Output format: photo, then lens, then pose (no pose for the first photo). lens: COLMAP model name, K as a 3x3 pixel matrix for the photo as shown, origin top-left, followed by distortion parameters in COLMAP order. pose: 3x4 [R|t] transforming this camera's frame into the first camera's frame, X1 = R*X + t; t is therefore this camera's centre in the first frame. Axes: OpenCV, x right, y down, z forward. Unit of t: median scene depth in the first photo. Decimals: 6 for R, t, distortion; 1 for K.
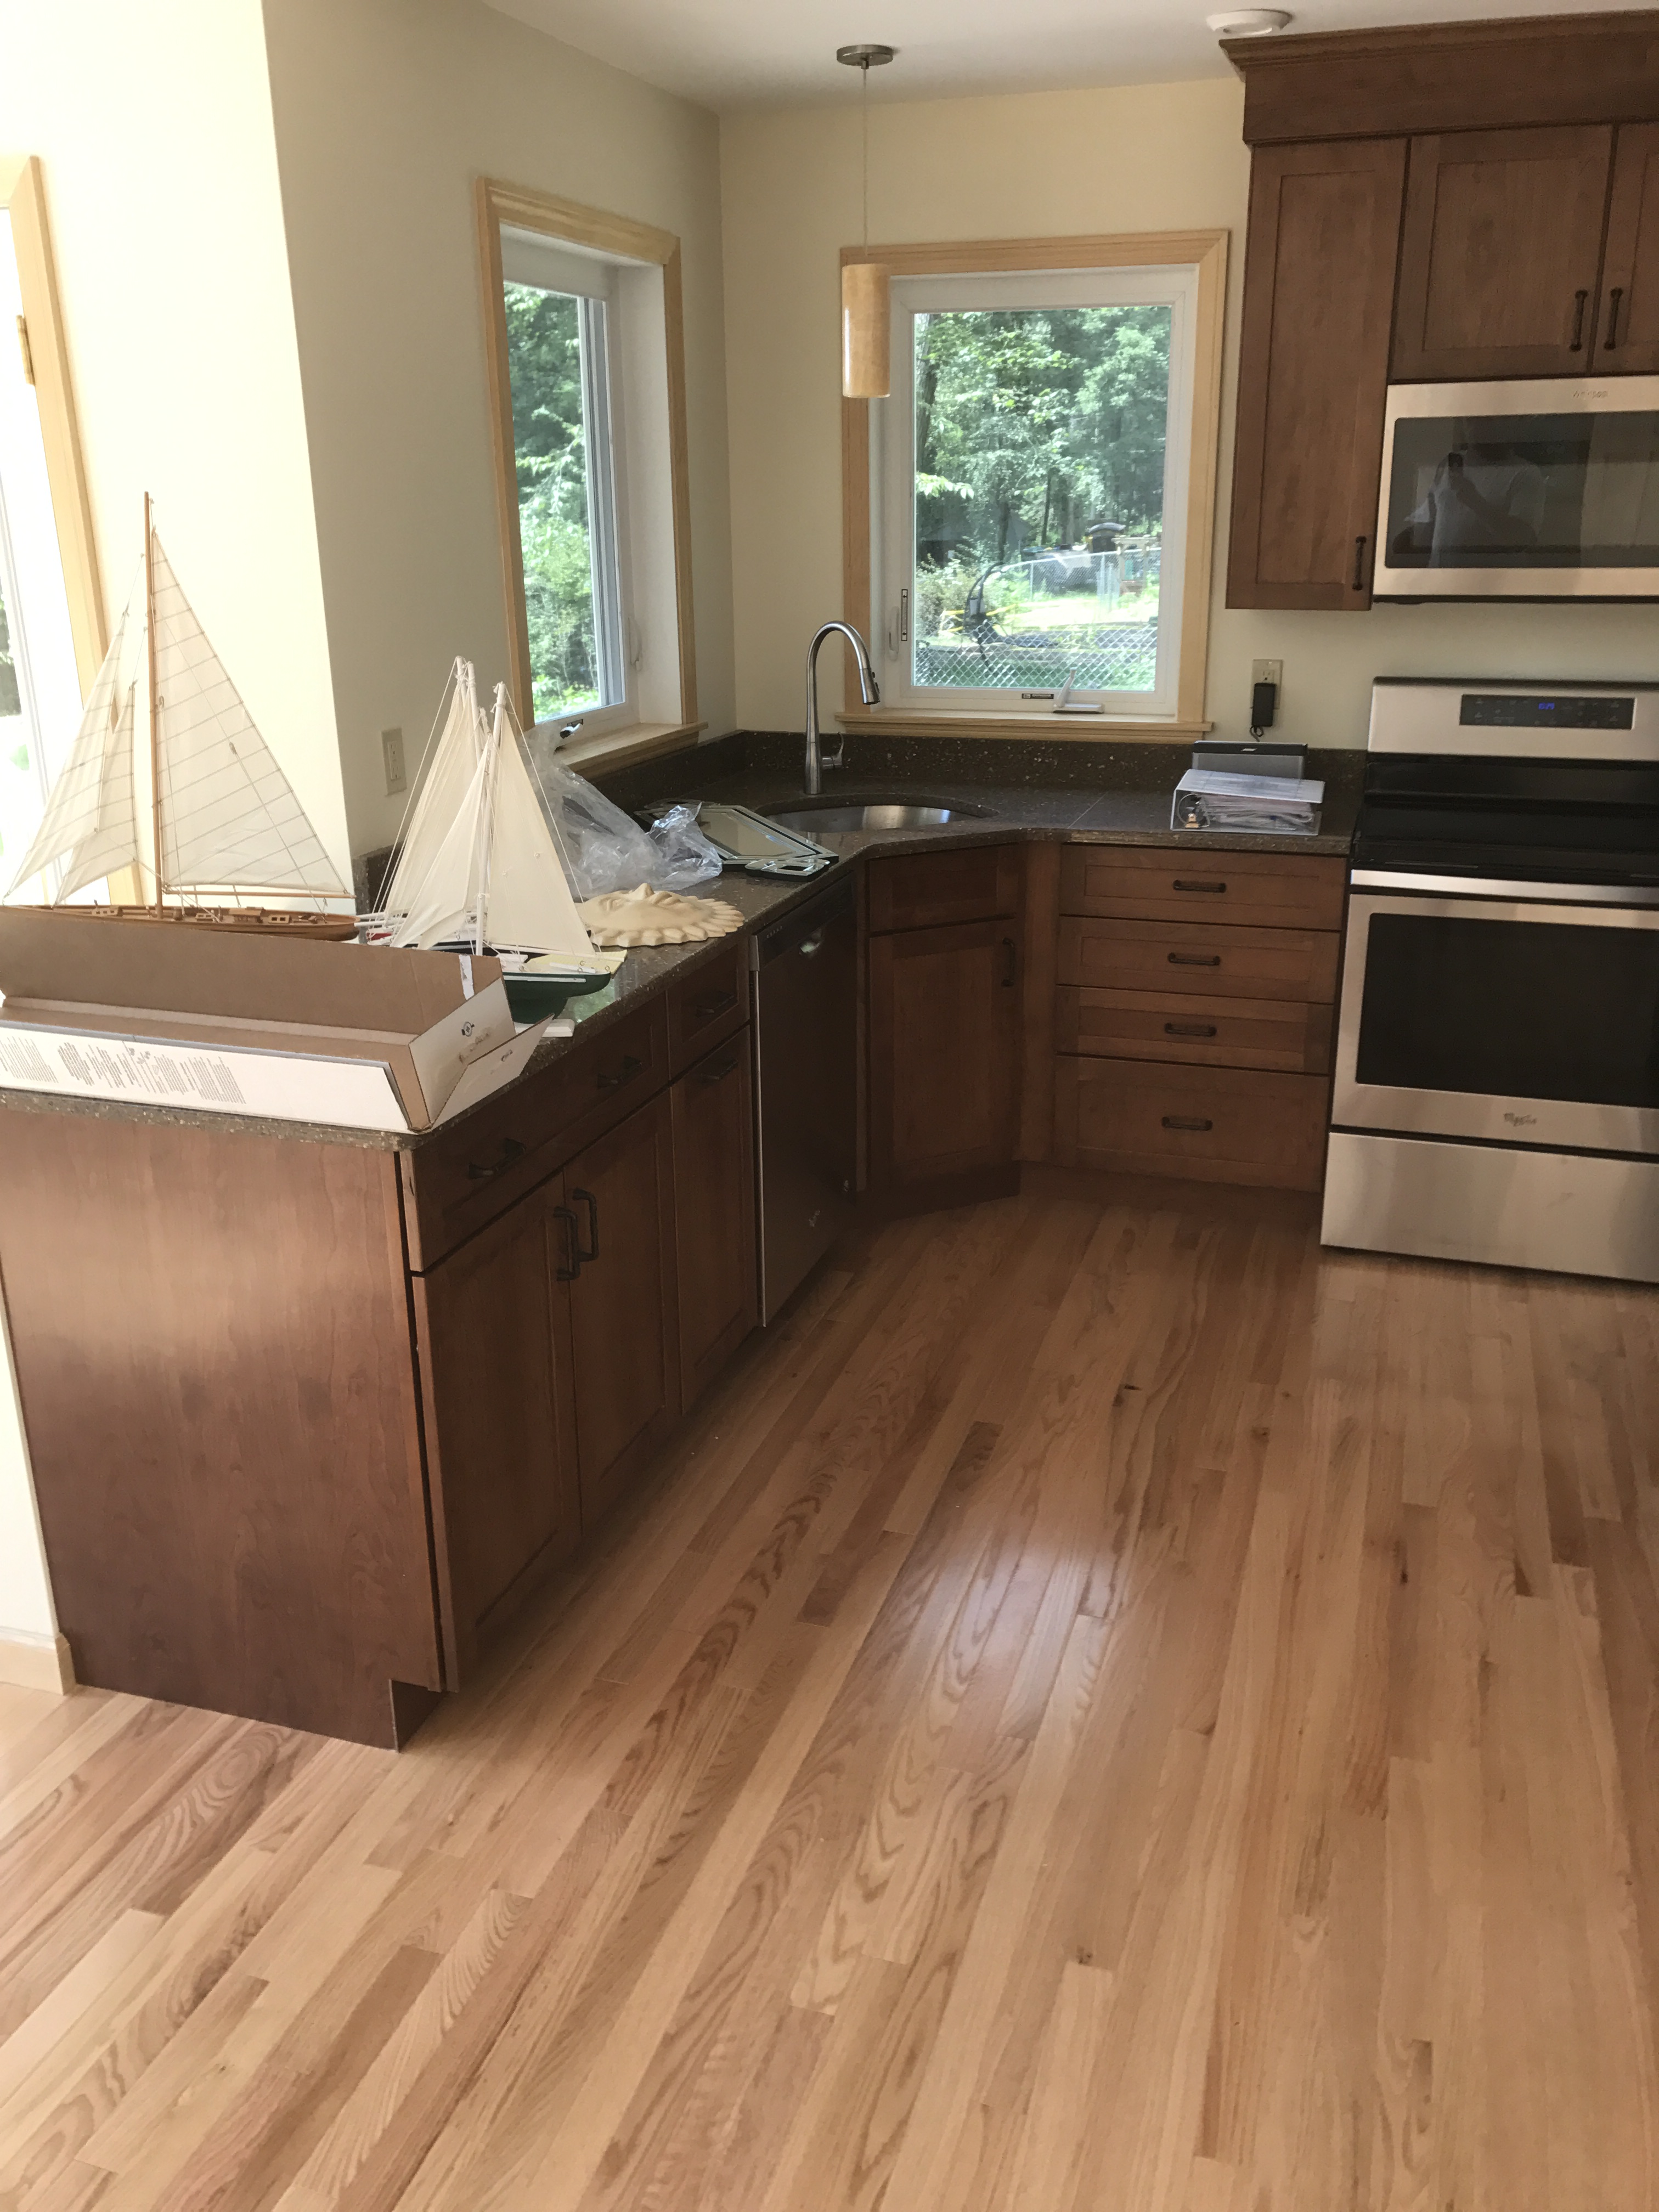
lens RADIAL K [[1797.7, 0, 823.2], [0, 1797.7, 1091.7], [0, 0, 1]] dist [0.029067, -0.027149]
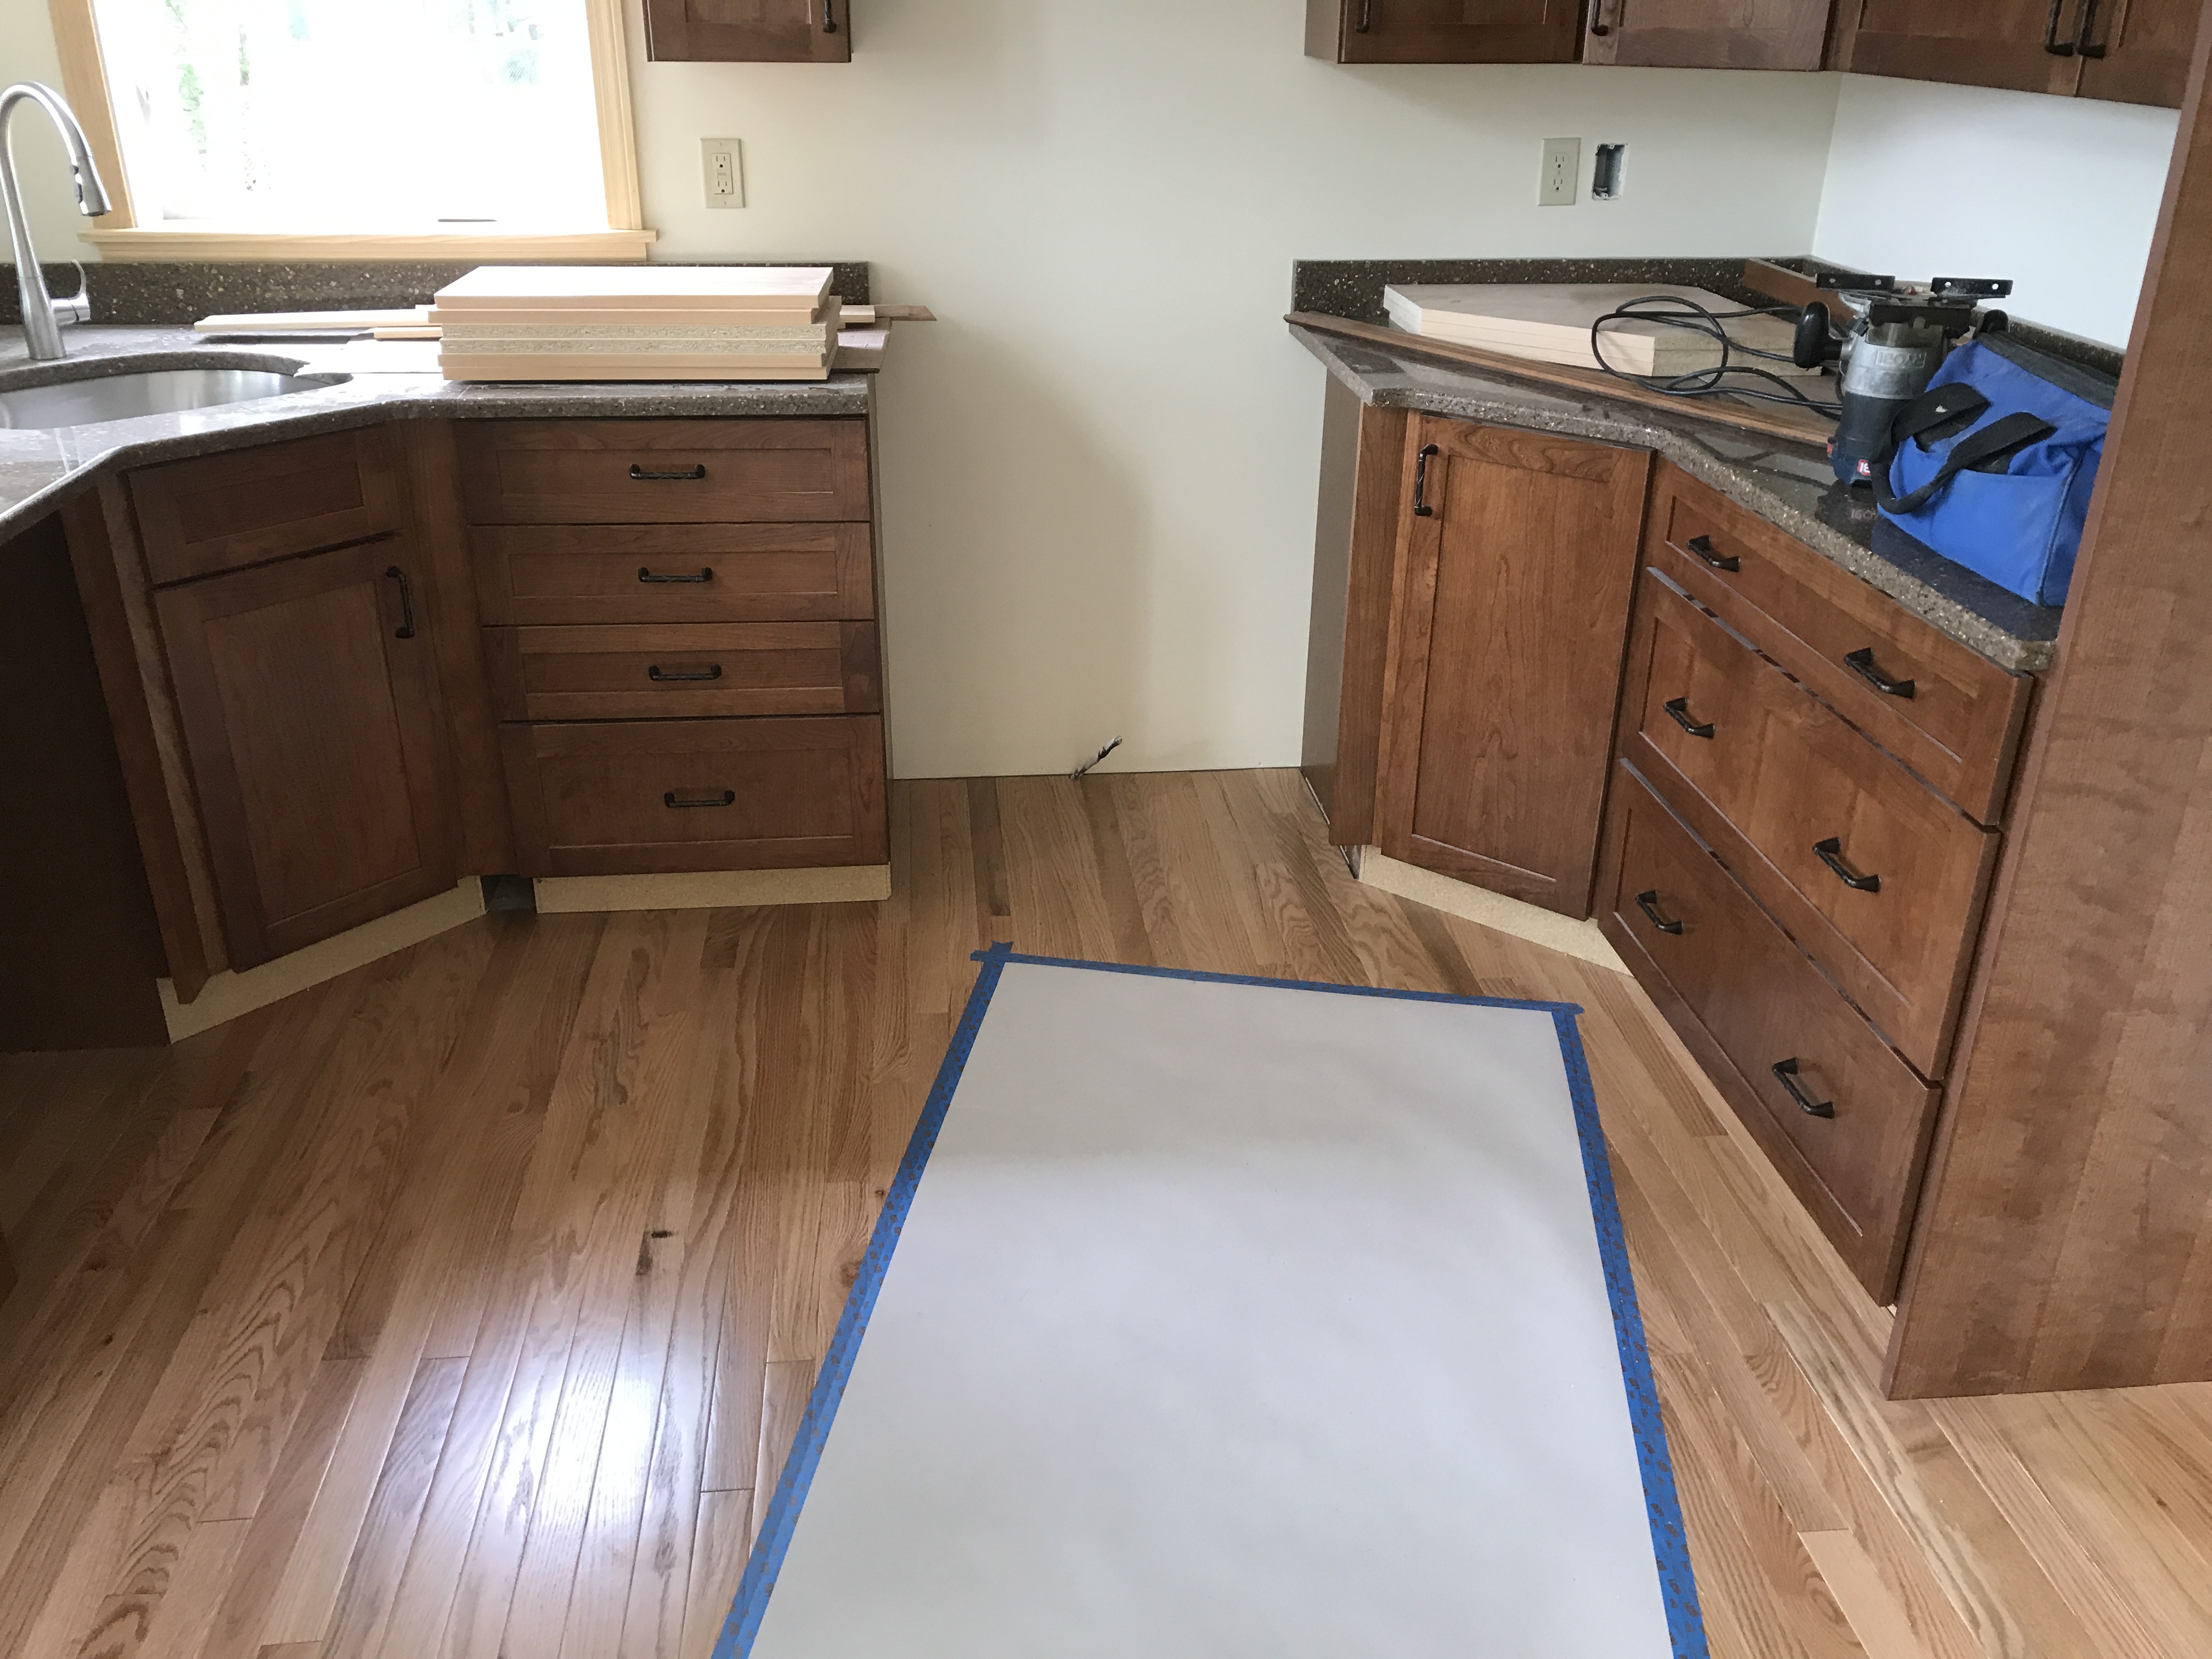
lens RADIAL K [[1797.7, 0, 1086.1], [0, 1797.7, 802.2], [0, 0, 1]] dist [0.029067, -0.027149]
pose [[0.915901, -0.149975, 0.372335, 0.083704], [0.109088, 0.985668, 0.128678, -0.064095], [-0.386297, -0.077239, 0.919135, 0.305966]]
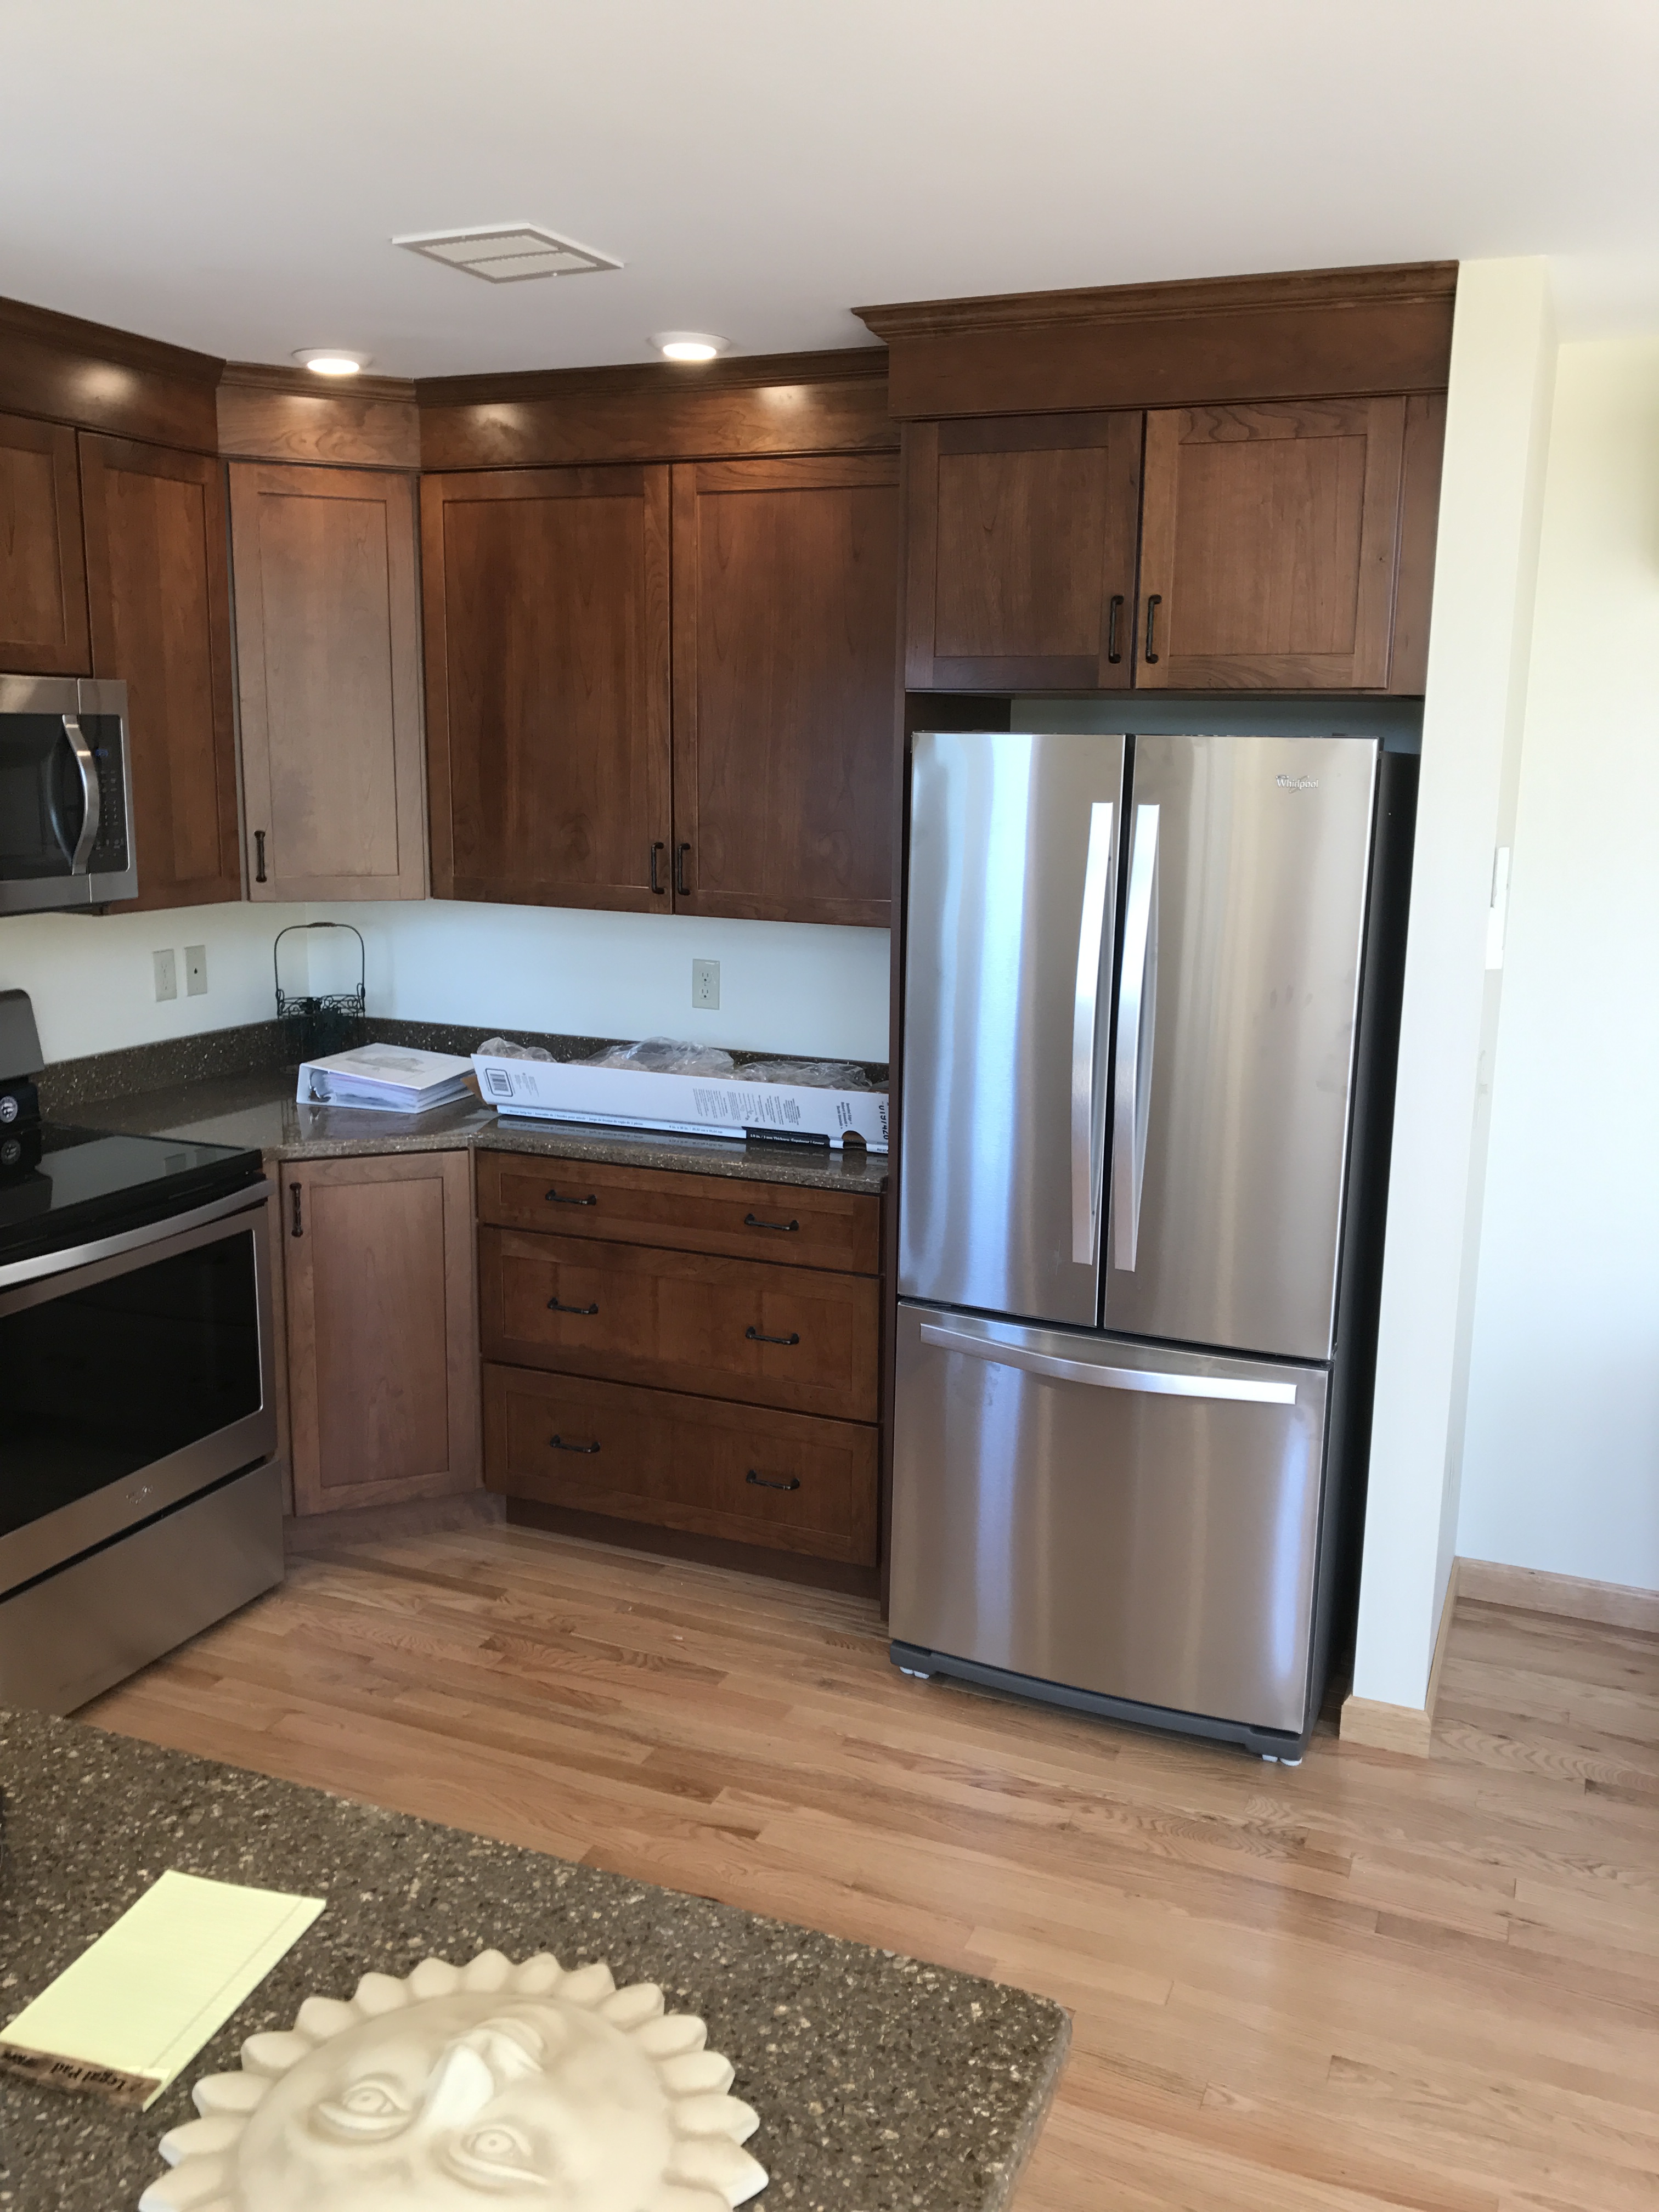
lens RADIAL K [[1797.7, 0, 843.5], [0, 1797.7, 1094.9], [0, 0, 1]] dist [0.029067, -0.027149]
pose [[0.082010, -0.178939, 0.980436, -0.425271], [0.297376, 0.943330, 0.147293, -0.203020], [-0.951232, 0.279479, 0.130575, 0.531288]]
